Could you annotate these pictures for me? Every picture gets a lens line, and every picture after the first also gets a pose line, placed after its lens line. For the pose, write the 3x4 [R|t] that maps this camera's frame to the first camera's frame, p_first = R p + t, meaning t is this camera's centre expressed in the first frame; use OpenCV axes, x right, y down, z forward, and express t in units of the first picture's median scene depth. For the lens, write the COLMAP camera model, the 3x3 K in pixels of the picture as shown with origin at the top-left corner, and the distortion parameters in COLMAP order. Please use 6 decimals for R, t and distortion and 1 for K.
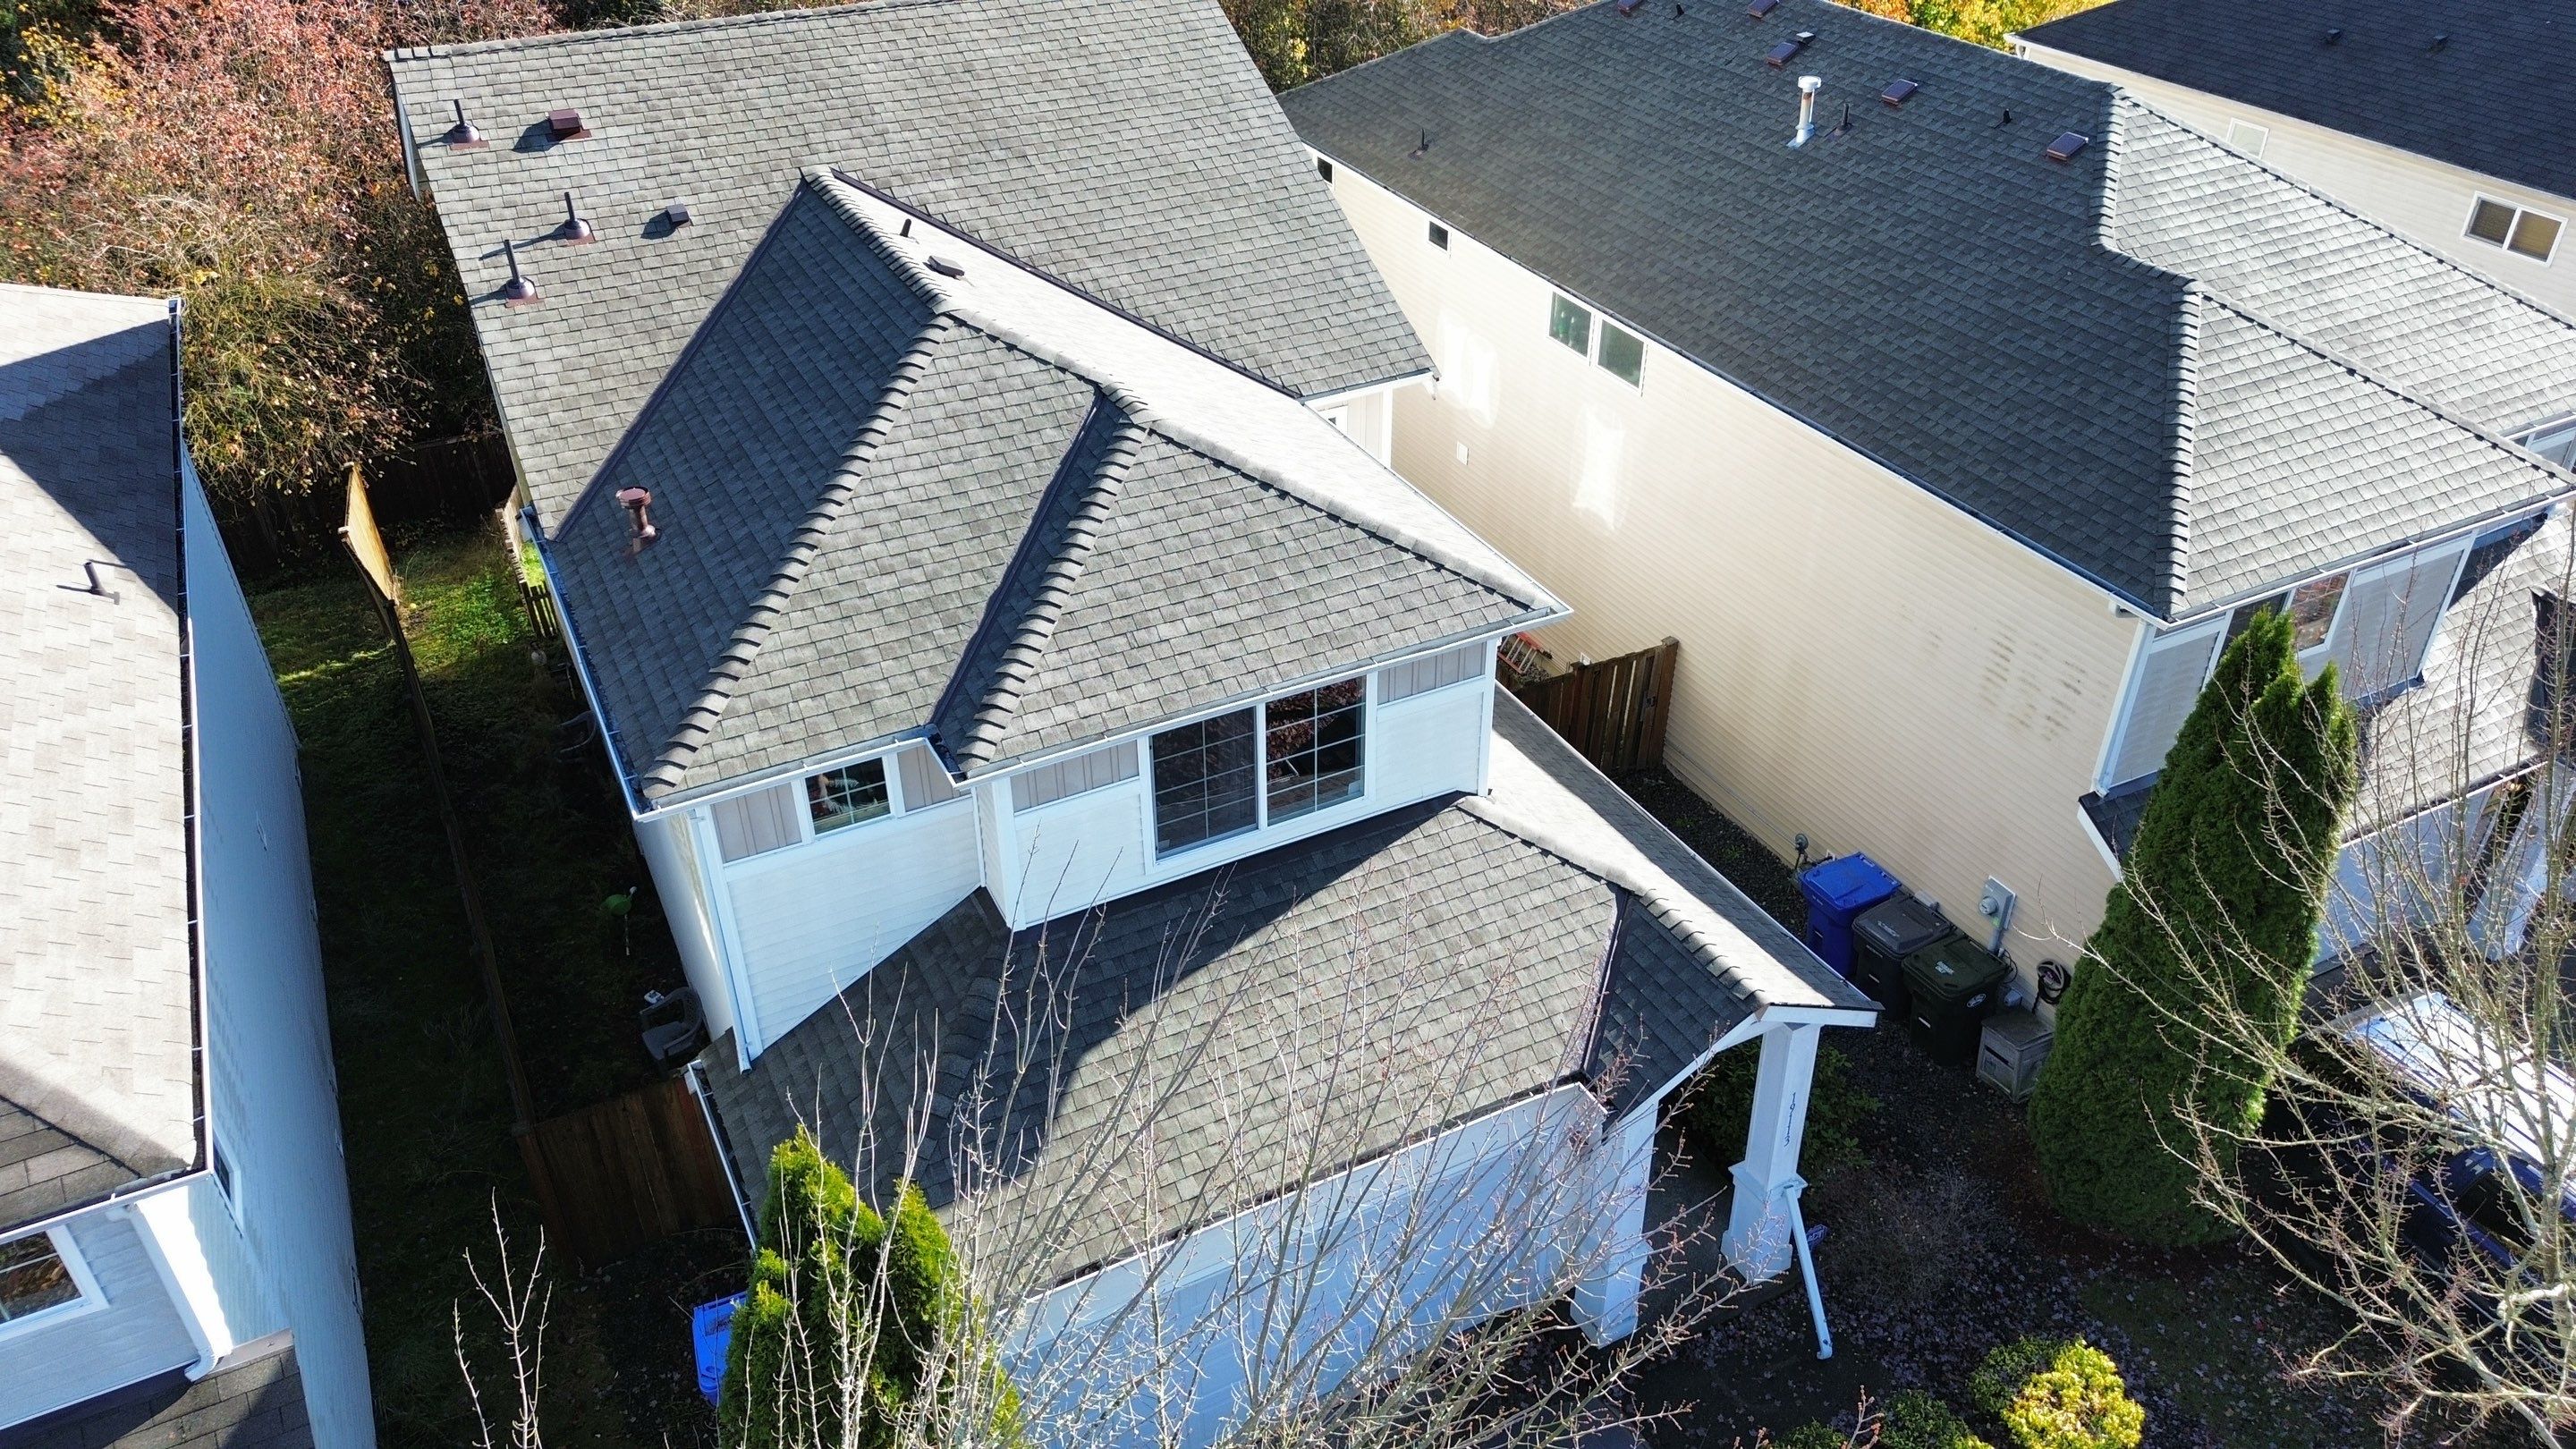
lens RADIAL K [[1801.6, 0, 1288.0], [0, 1801.6, 724.5], [0, 0, 1]] dist [0.083752, -0.087792]
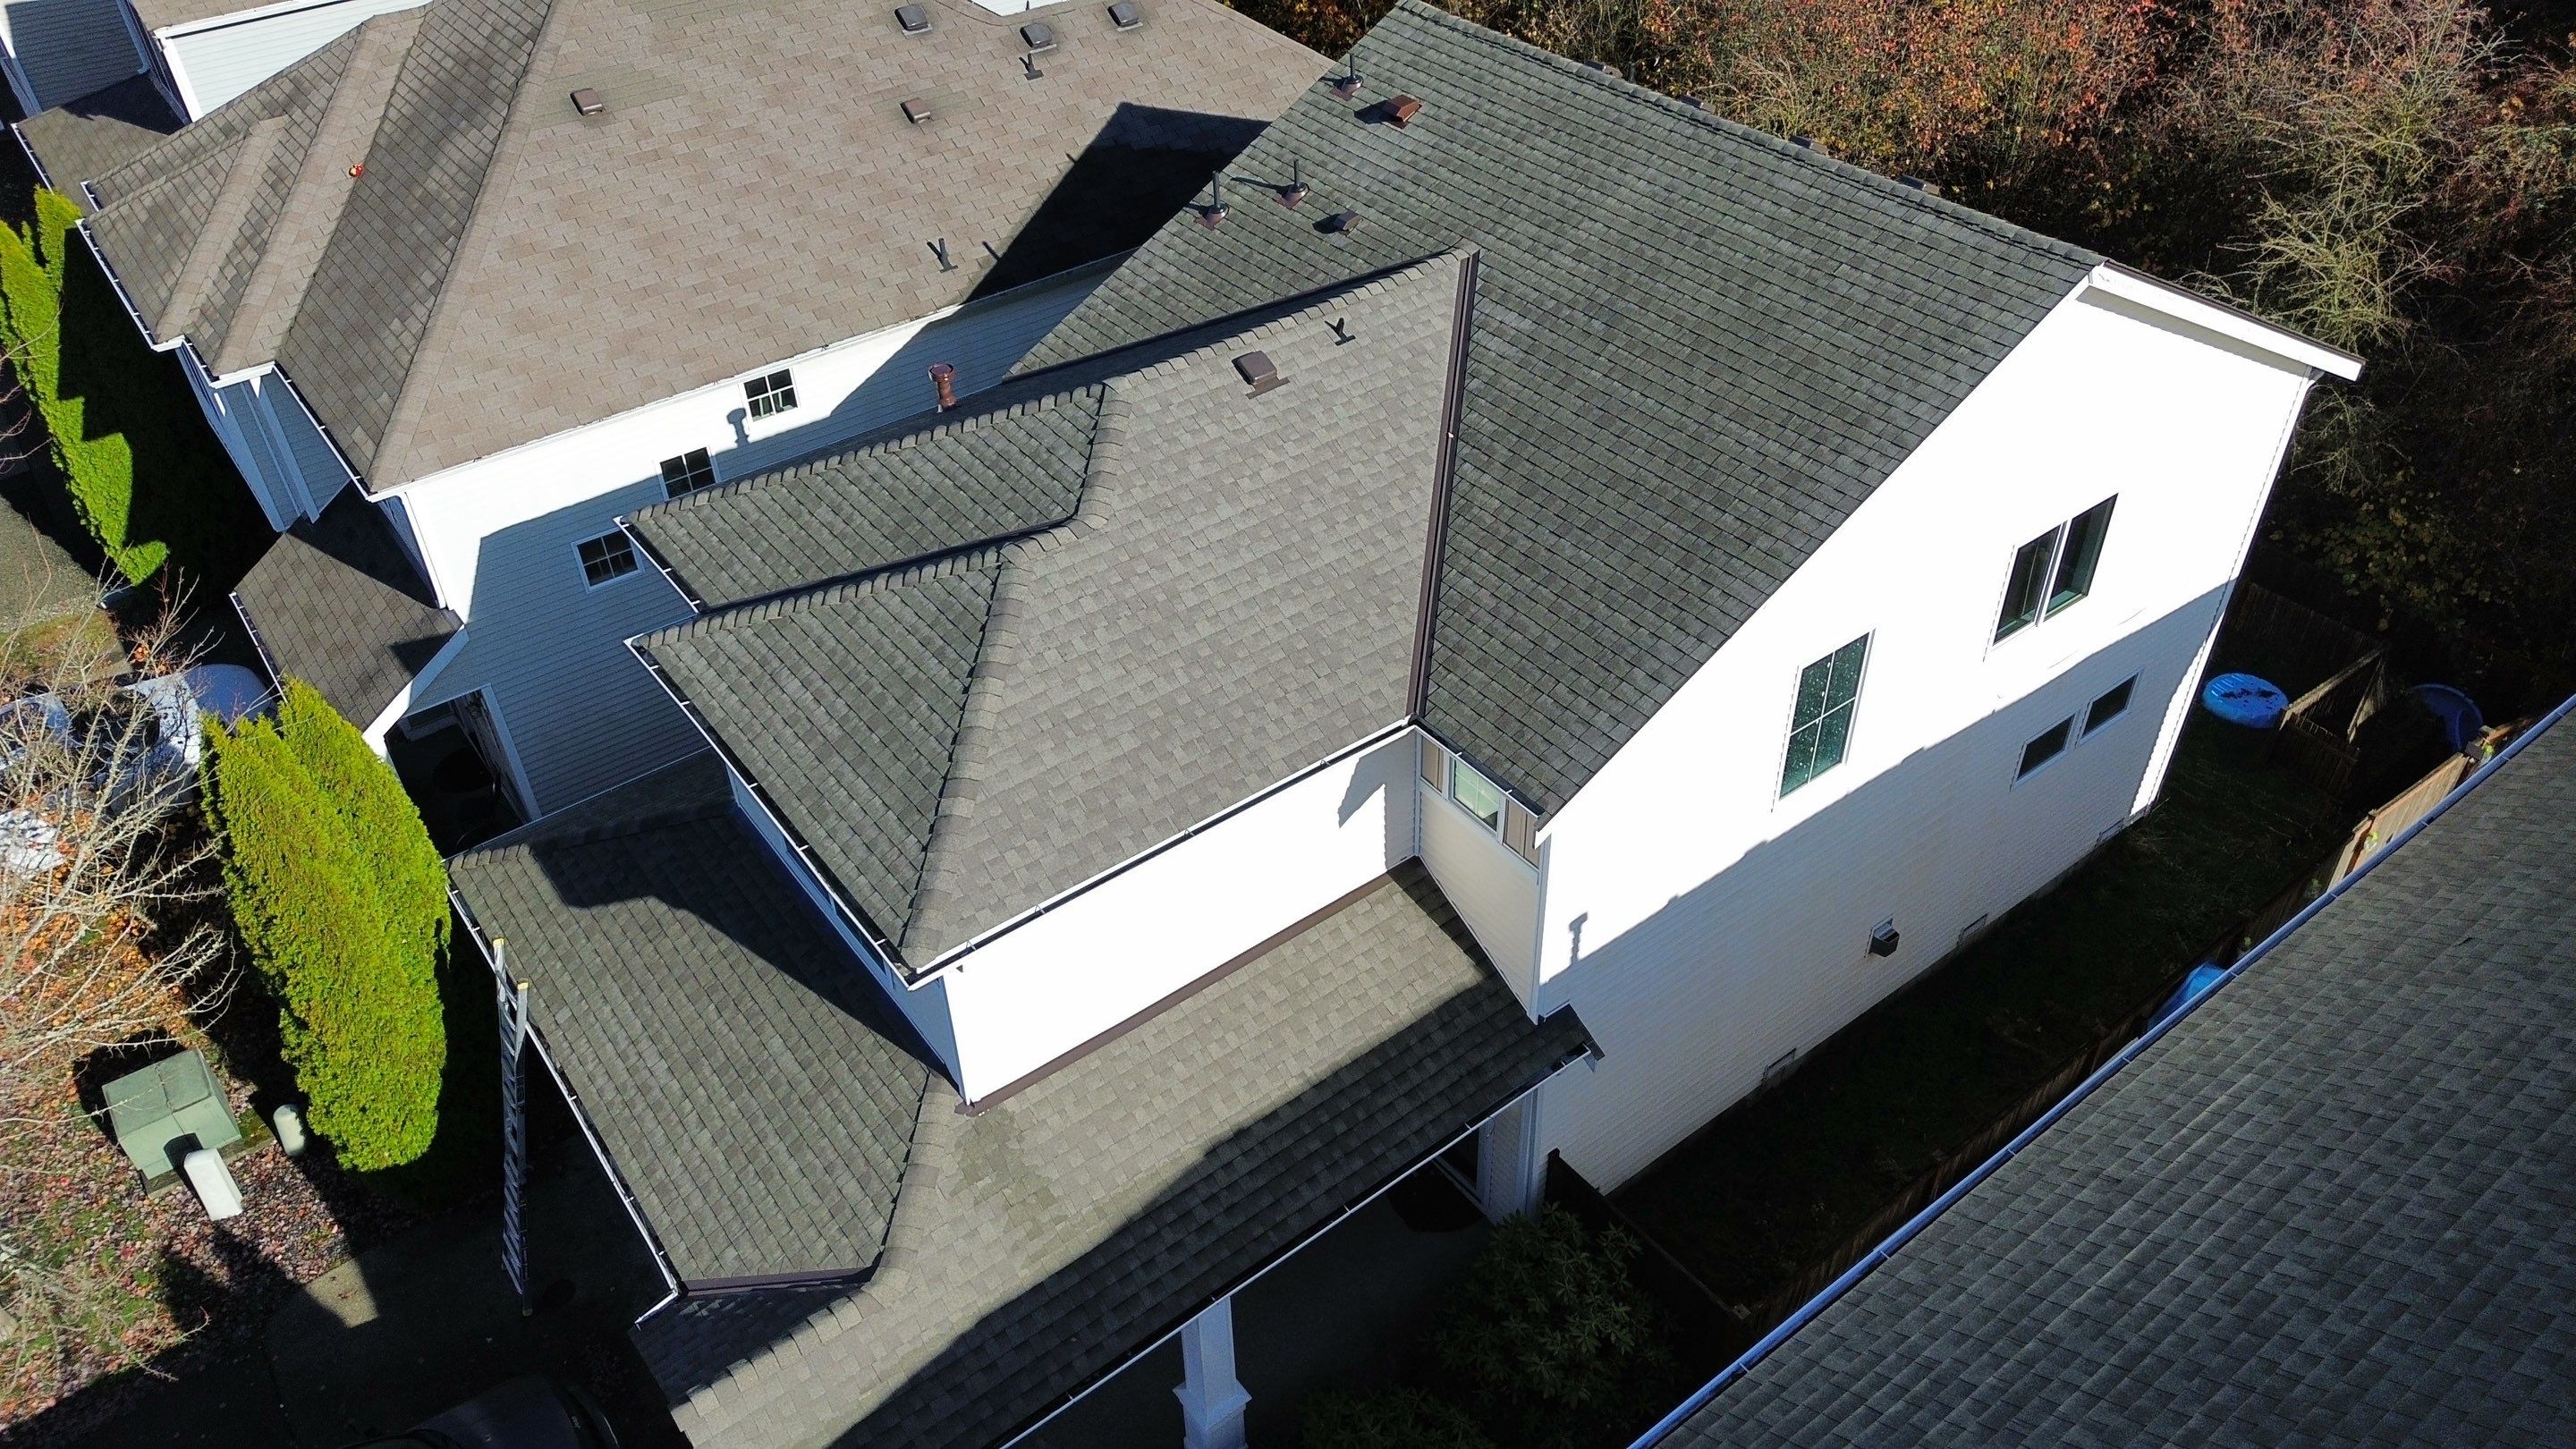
lens RADIAL K [[1758.9, 0, 1288.0], [0, 1758.9, 724.5], [0, 0, 1]] dist [0.097062, -0.086730]
pose [[0.173631, 0.630216, -0.756756, 0.705724], [-0.533962, 0.705917, 0.465366, -0.606813], [0.827488, 0.323277, 0.459081, 0.676163]]
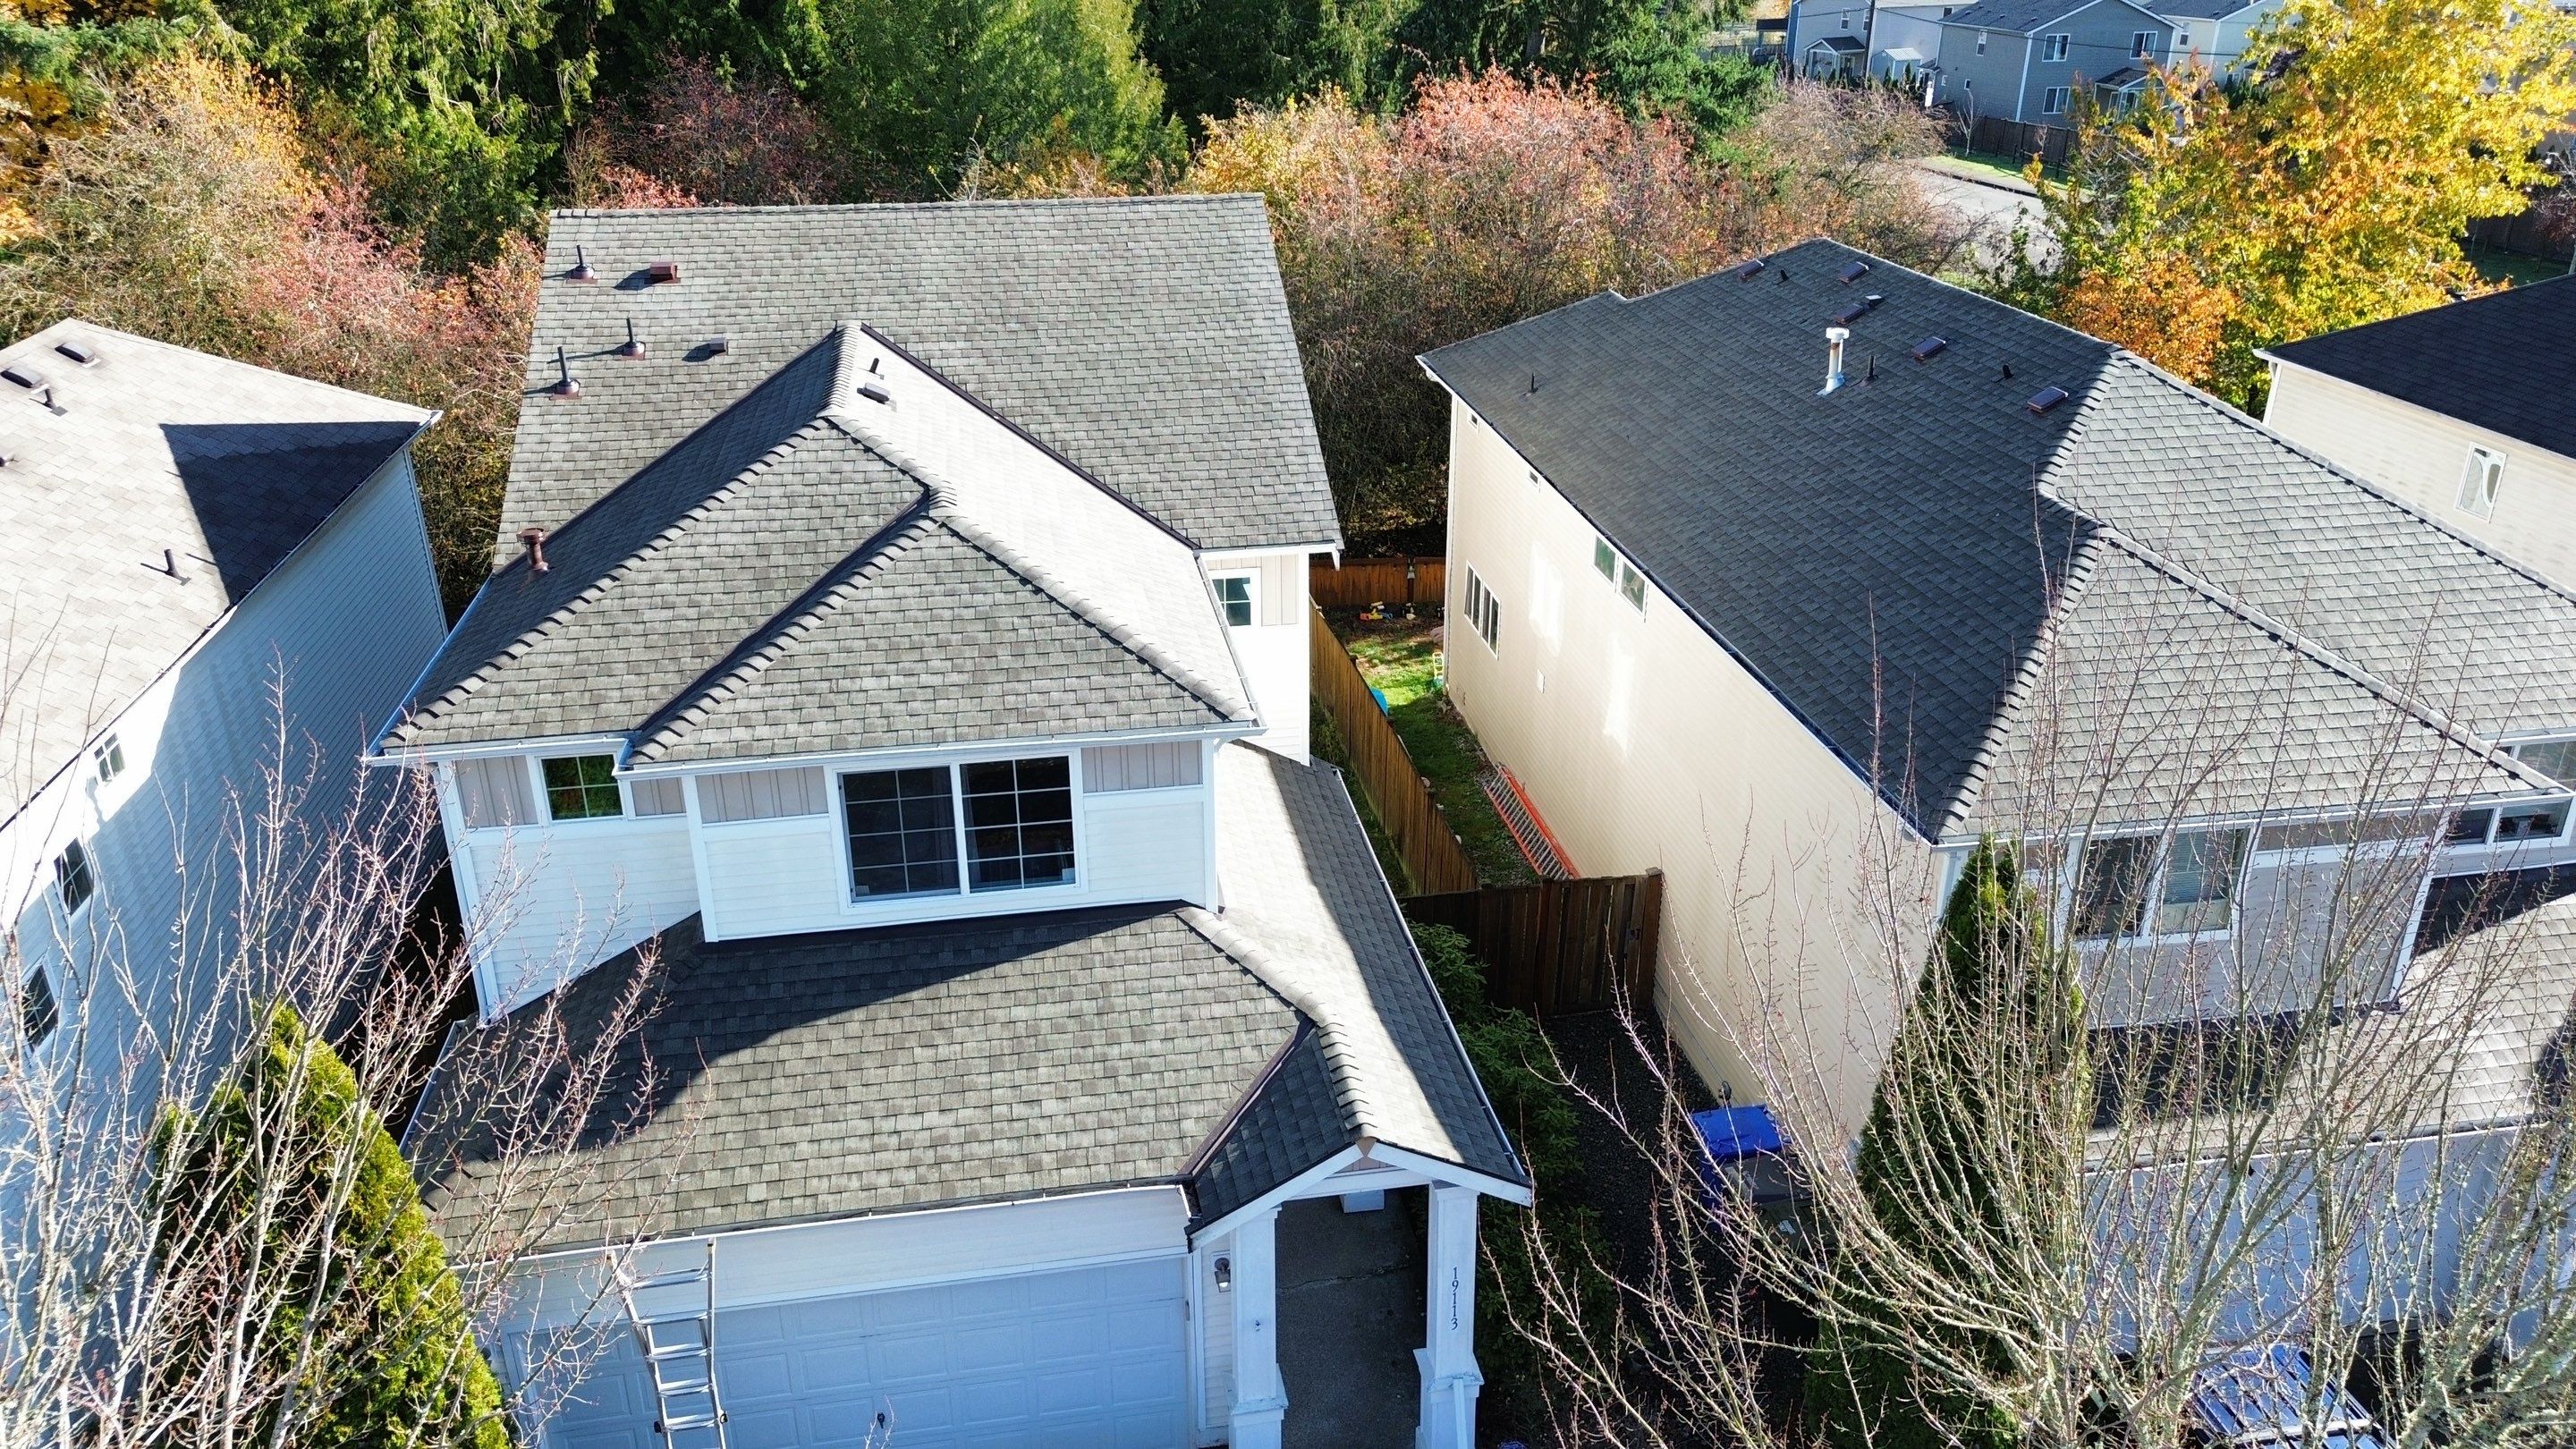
lens RADIAL K [[1801.6, 0, 1288.0], [0, 1801.6, 724.5], [0, 0, 1]] dist [0.083752, -0.087792]
pose [[0.953400, 0.125178, -0.274516, 0.425076], [-0.170186, 0.974427, -0.146725, 0.080313], [0.249129, 0.186606, 0.950322, 0.017186]]
